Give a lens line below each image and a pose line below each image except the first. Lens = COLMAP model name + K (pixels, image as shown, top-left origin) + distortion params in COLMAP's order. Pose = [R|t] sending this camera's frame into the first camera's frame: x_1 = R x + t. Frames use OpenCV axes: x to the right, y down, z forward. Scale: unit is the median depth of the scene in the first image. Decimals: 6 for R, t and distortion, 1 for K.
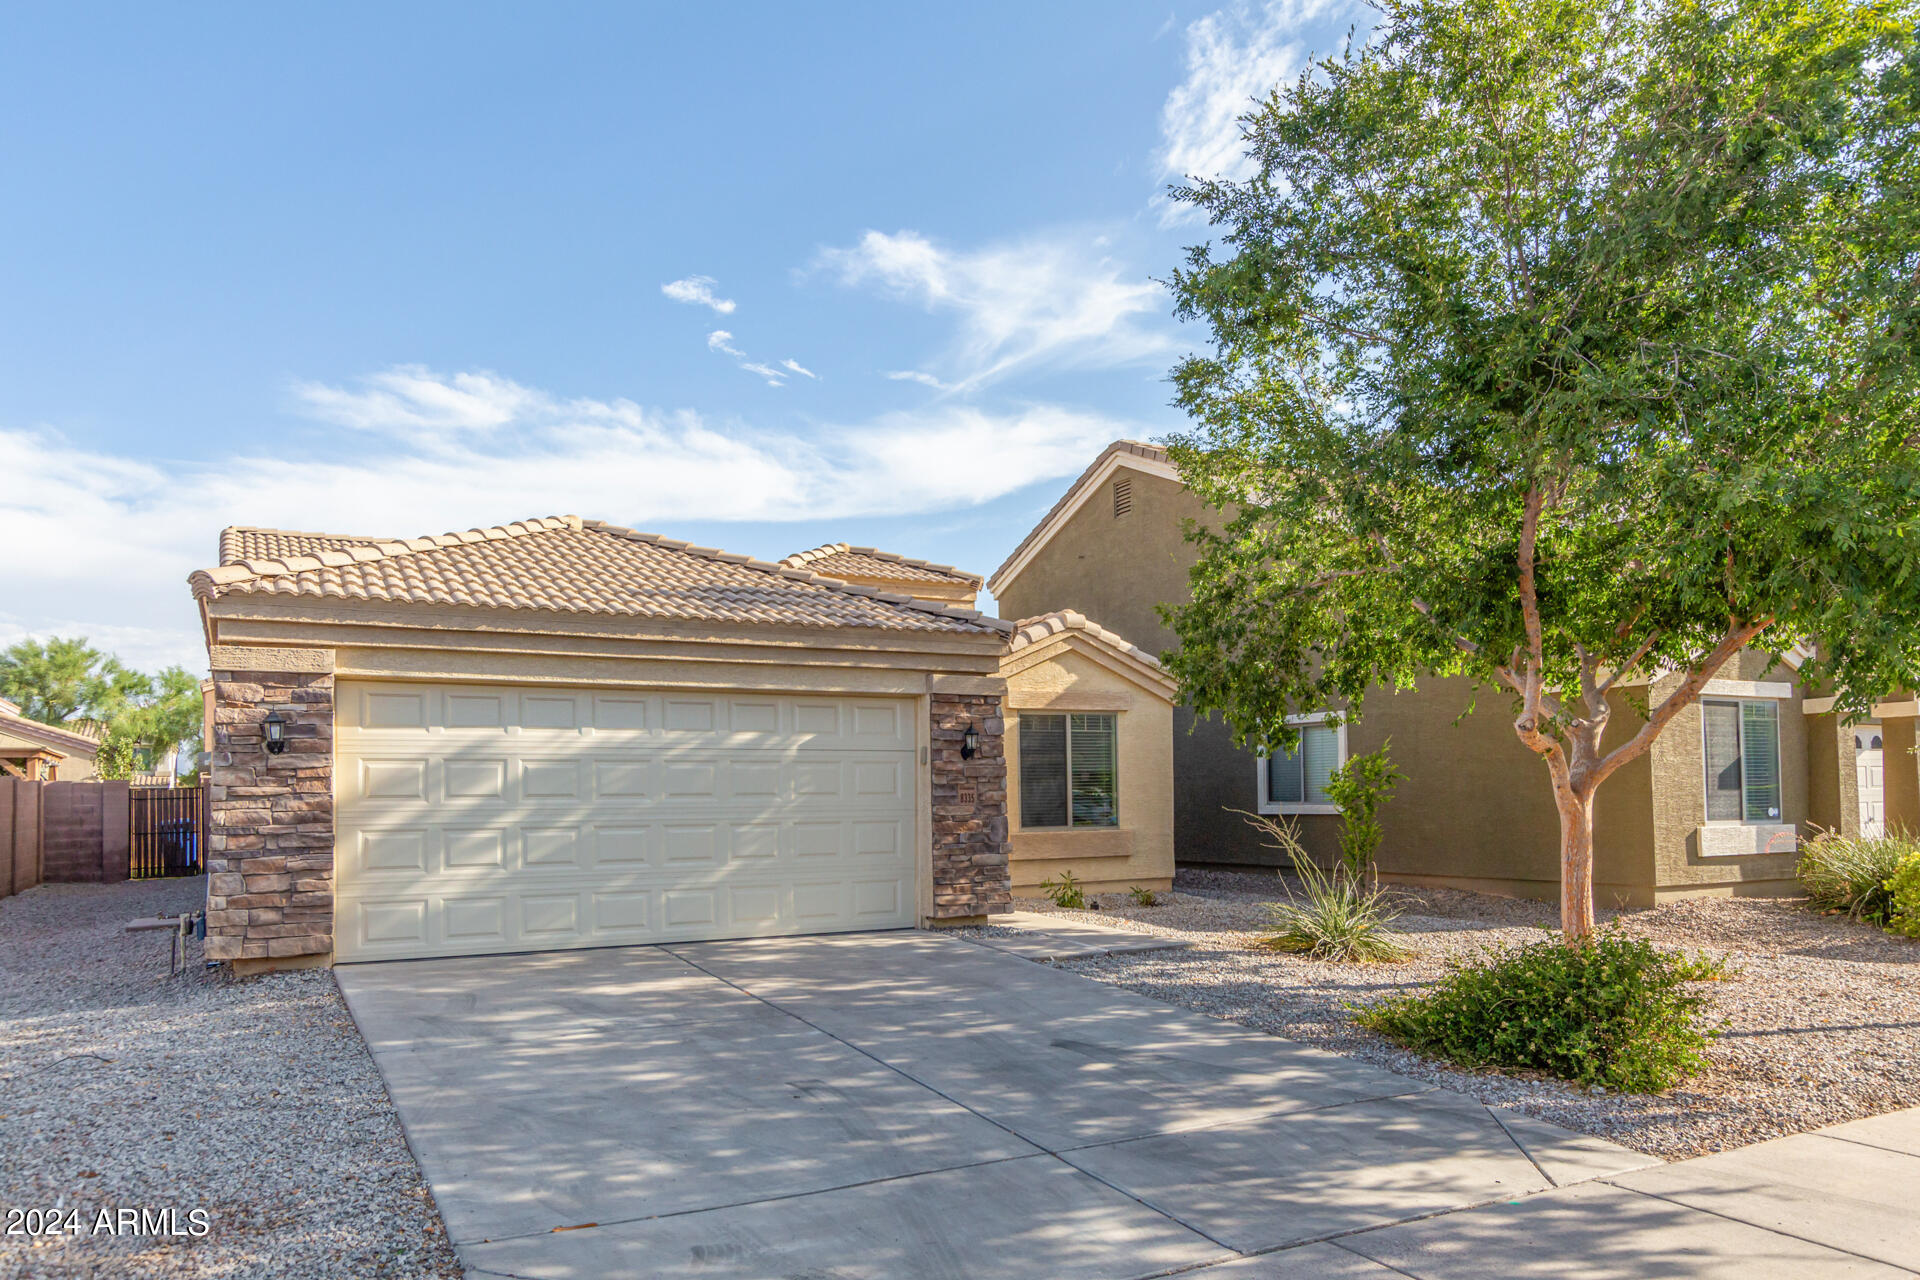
lens RADIAL K [[1351.6, 0, 956.4], [0, 1351.6, 672.9], [0, 0, 1]] dist [0.004175, 0.006137]
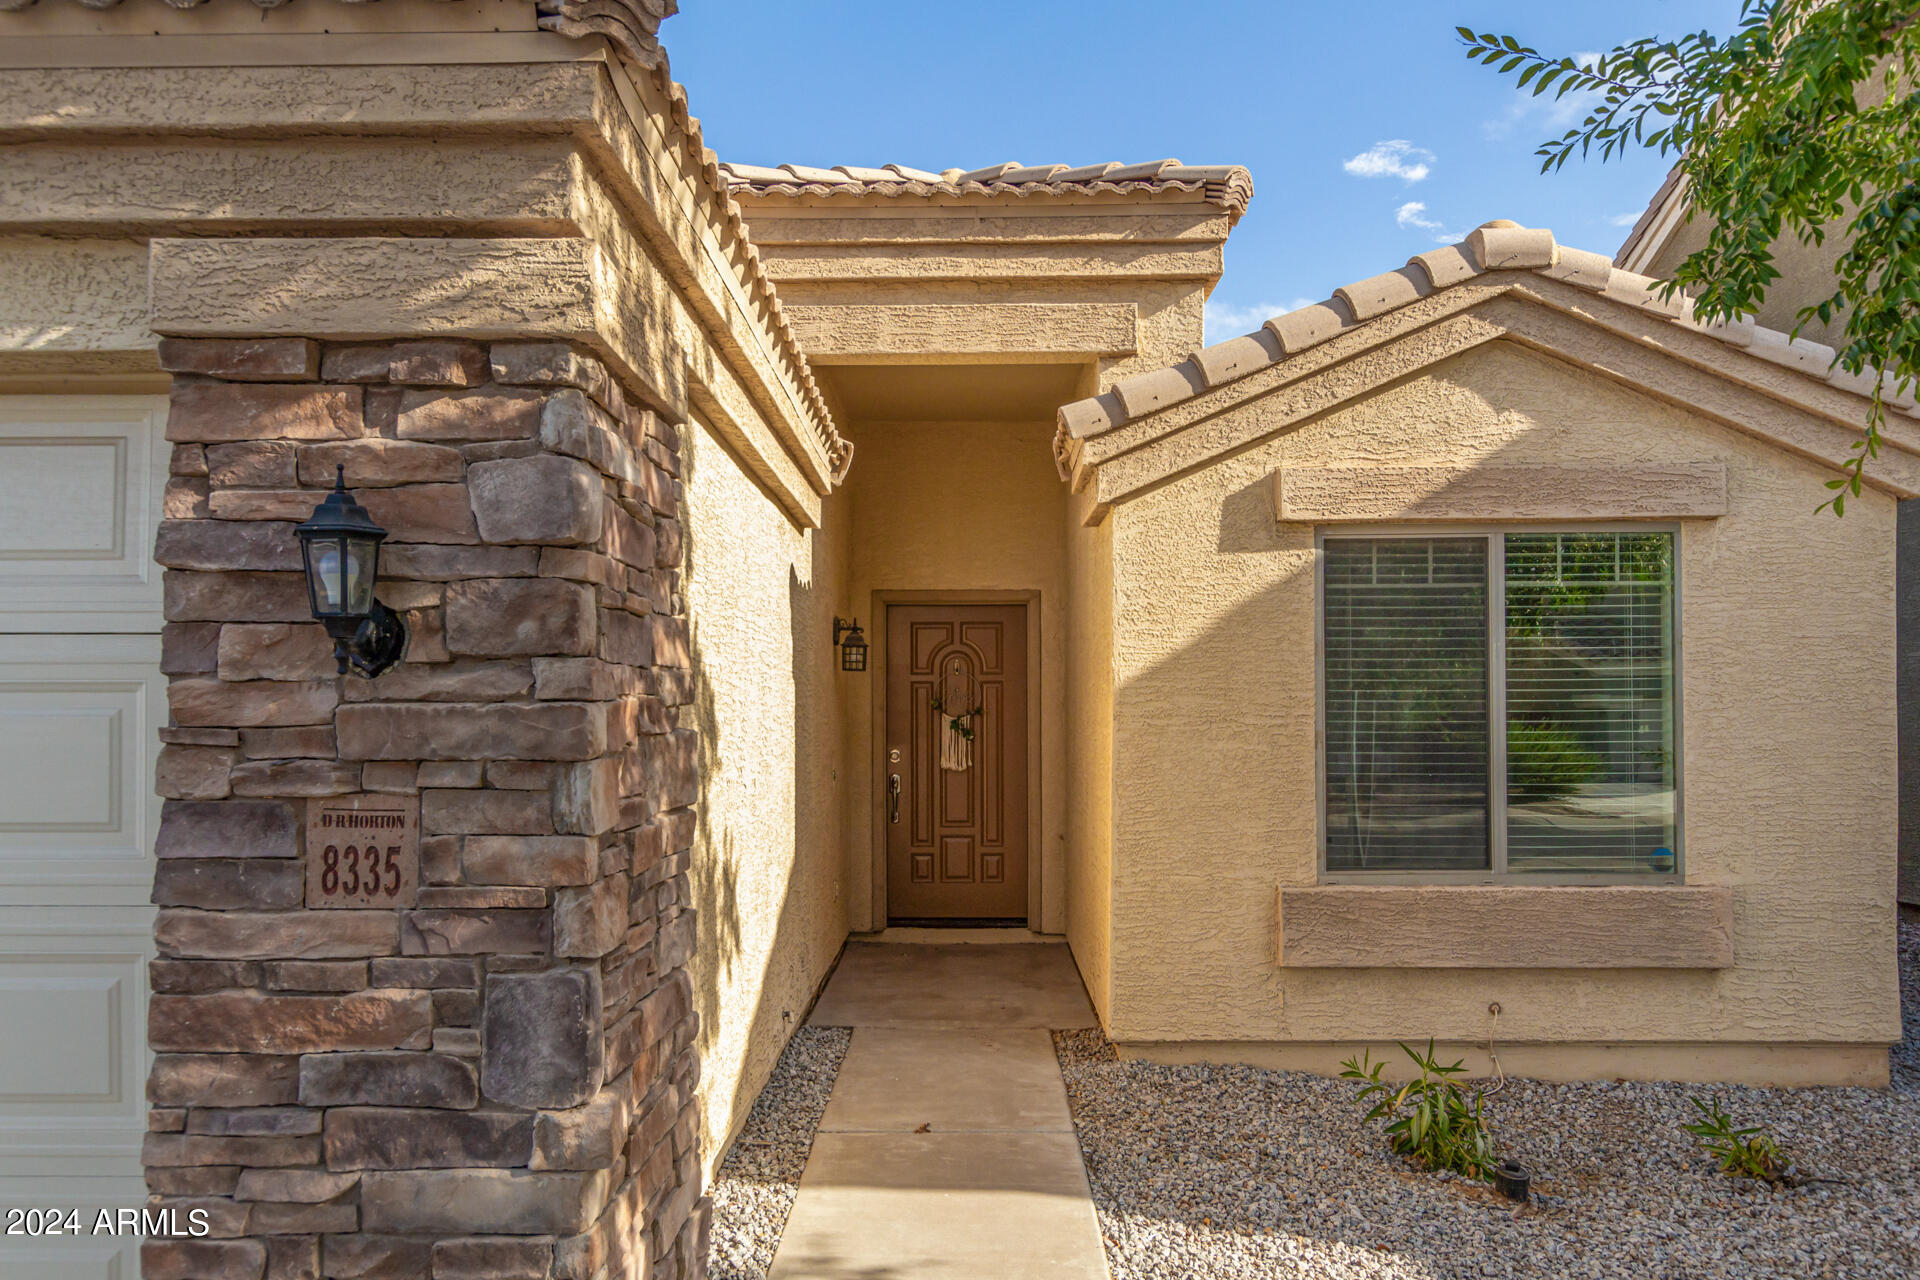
lens RADIAL K [[1351.6, 0, 956.4], [0, 1351.6, 672.9], [0, 0, 1]] dist [0.004175, 0.006137]
pose [[0.870590, -0.000101, -0.492009, 0.131676], [0.032011, 0.997893, 0.056437, 0.041592], [0.490967, -0.064883, 0.868759, 0.648089]]
